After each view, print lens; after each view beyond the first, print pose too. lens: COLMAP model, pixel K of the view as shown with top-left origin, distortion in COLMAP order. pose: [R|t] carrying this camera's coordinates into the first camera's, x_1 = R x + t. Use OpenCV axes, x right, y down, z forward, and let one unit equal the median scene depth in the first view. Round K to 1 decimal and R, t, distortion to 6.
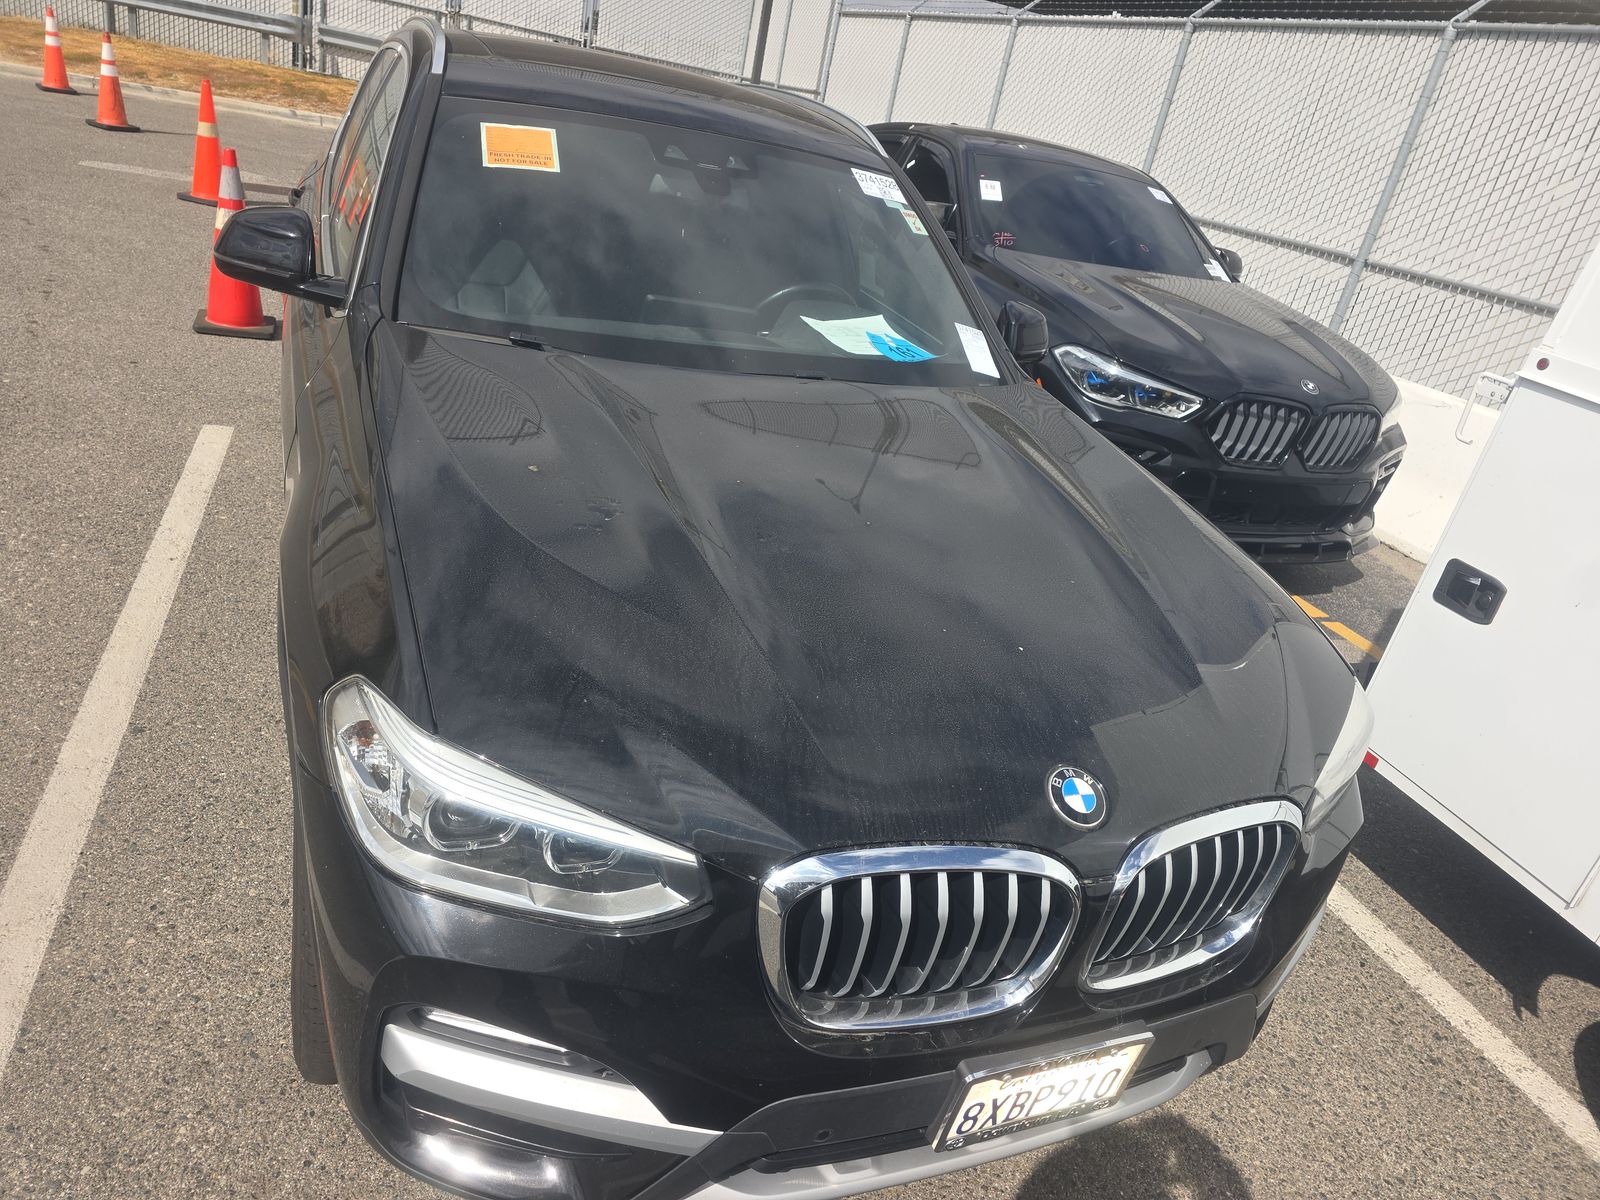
lens RADIAL K [[1077.8, 0, 800.2], [0, 1077.8, 593.9], [0, 0, 1]] dist [0.058232, -0.050495]
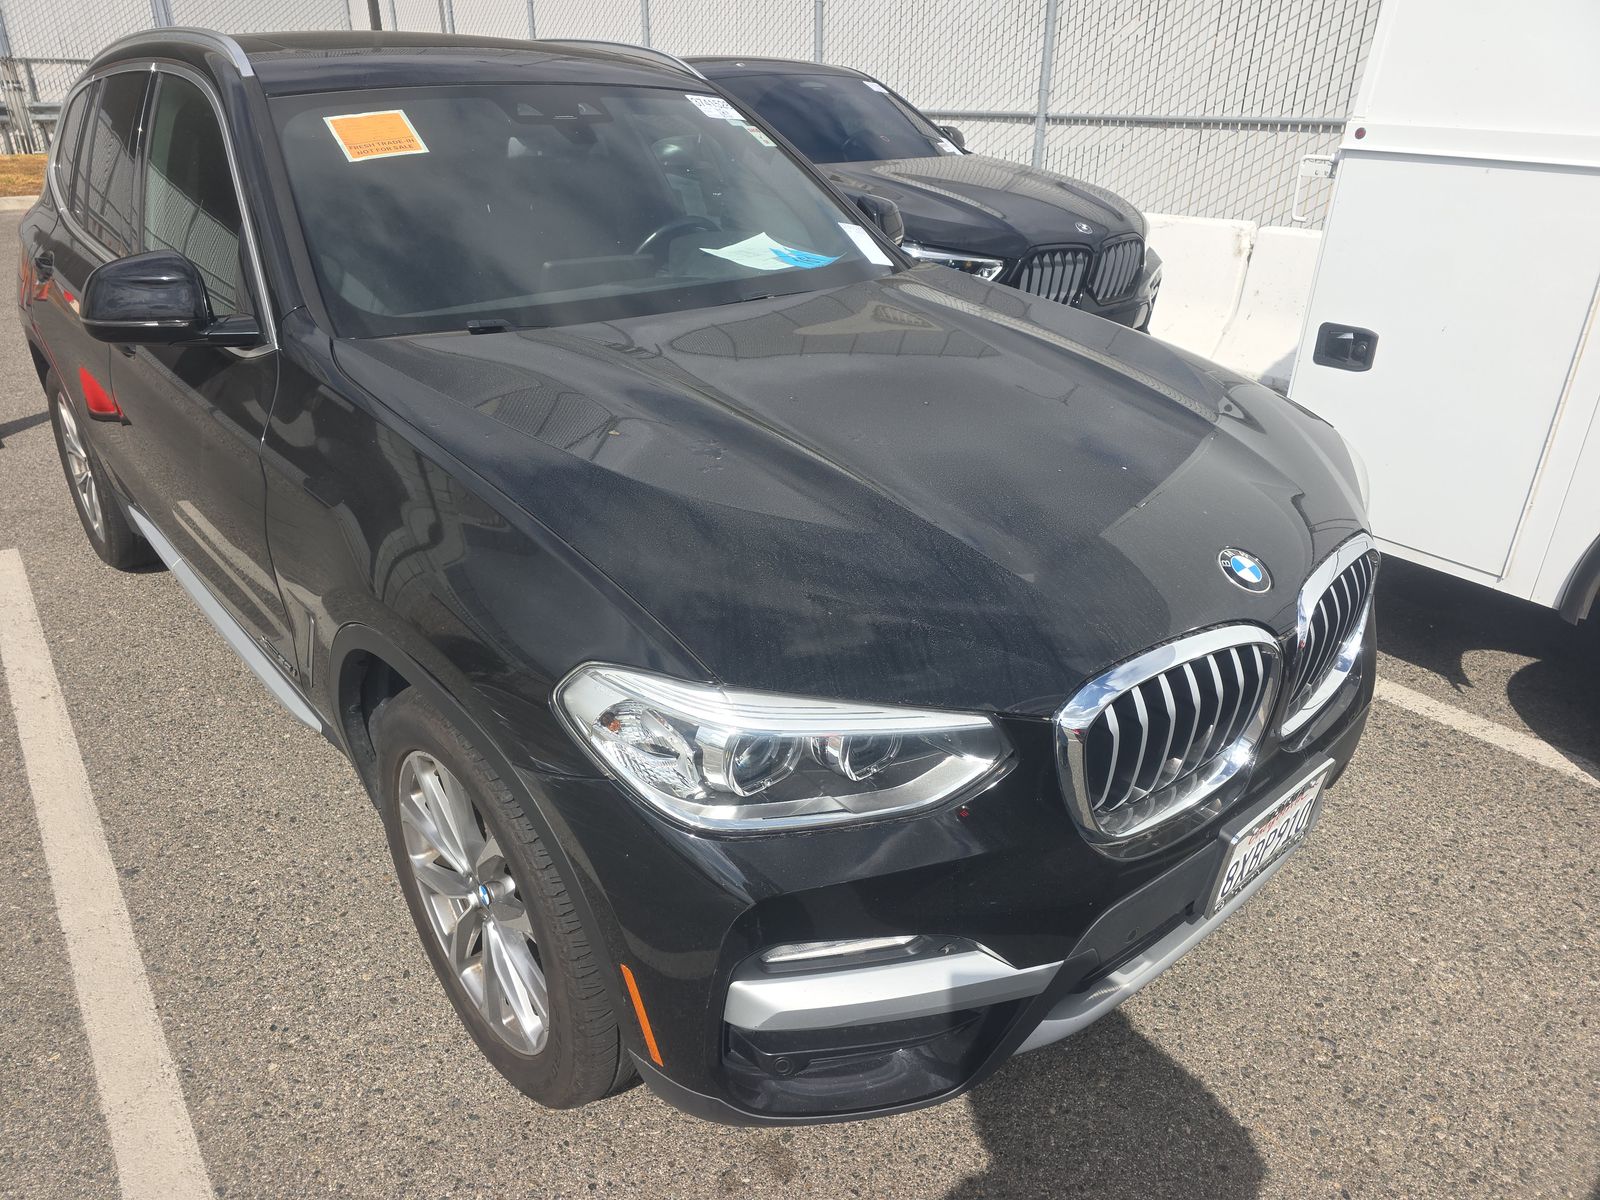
lens RADIAL K [[1077.8, 0, 800.2], [0, 1077.8, 593.9], [0, 0, 1]] dist [0.058232, -0.050495]
pose [[0.933011, -0.294966, 0.206119, -0.224418], [0.286634, 0.955488, 0.069878, 0.001751], [-0.217556, -0.006116, 0.976029, 0.011594]]
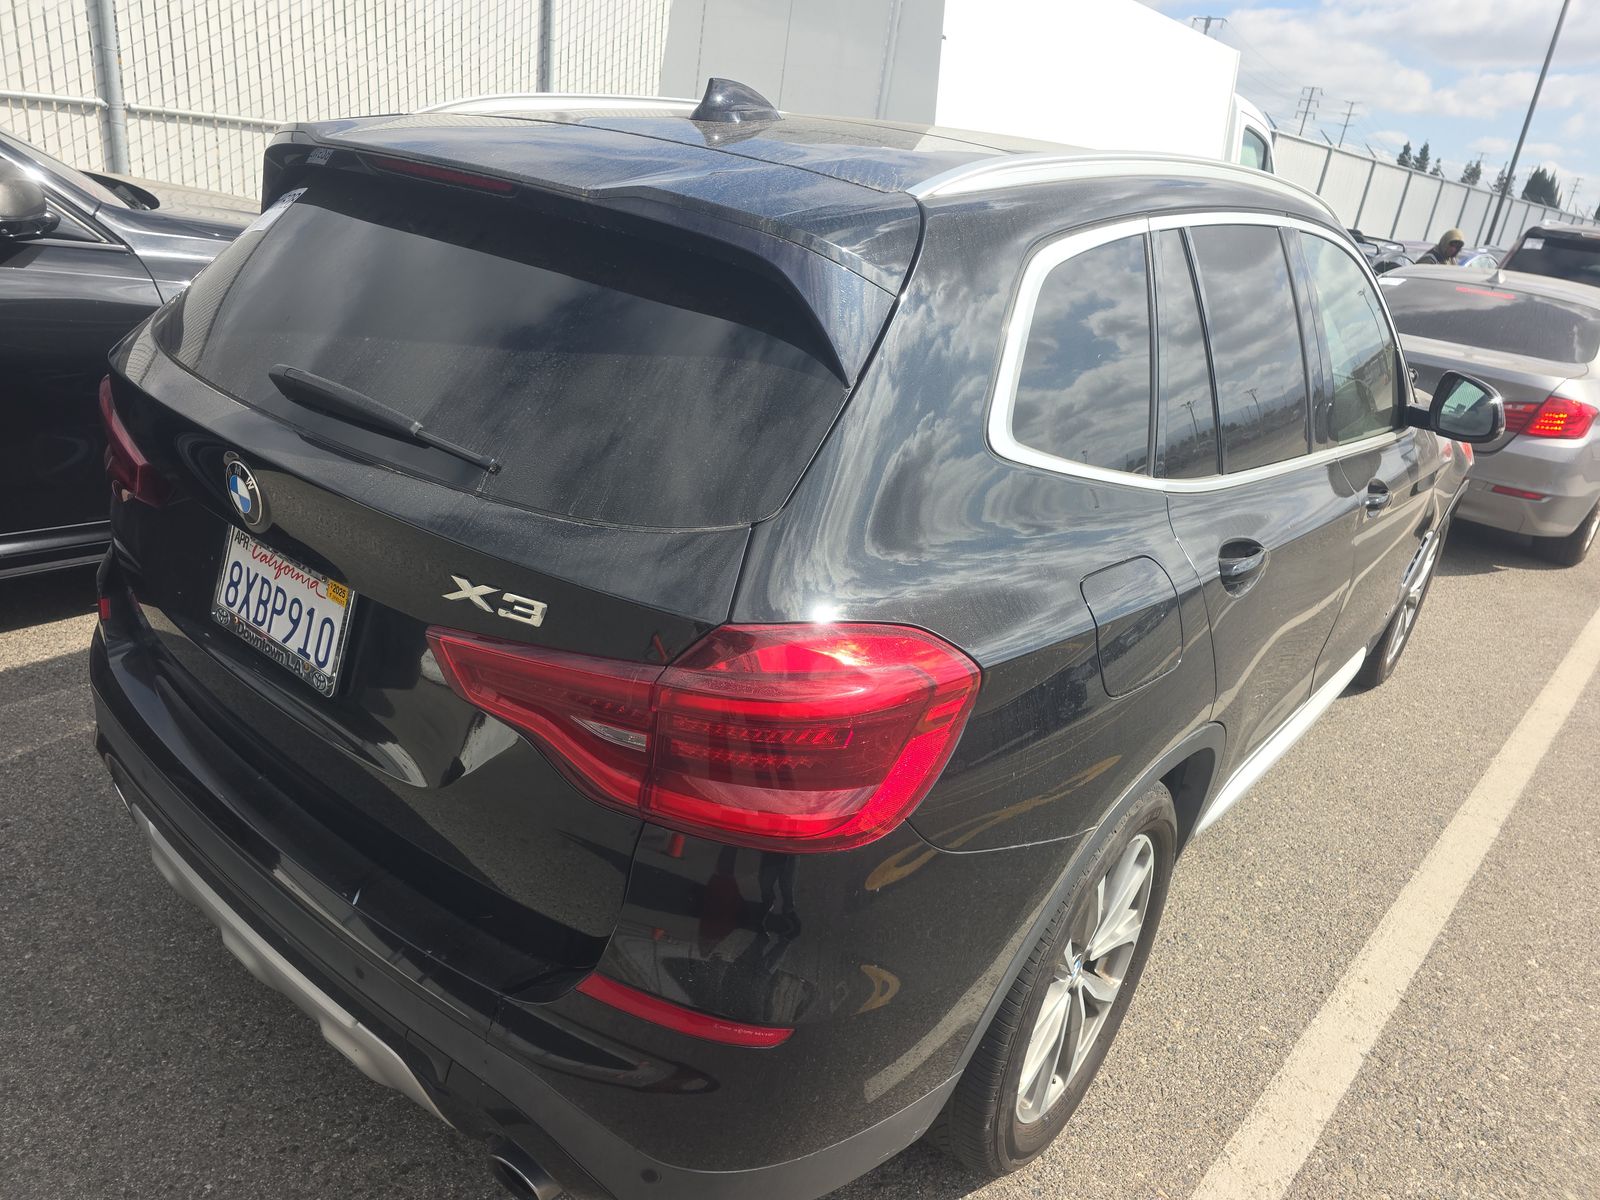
lens RADIAL K [[1077.8, 0, 800.2], [0, 1077.8, 593.9], [0, 0, 1]] dist [0.058232, -0.050495]
pose [[-0.448416, -0.547745, 0.706327, -1.058794], [0.173052, 0.722076, 0.669821, -1.044545], [-0.876913, 0.422590, -0.229002, 1.884863]]
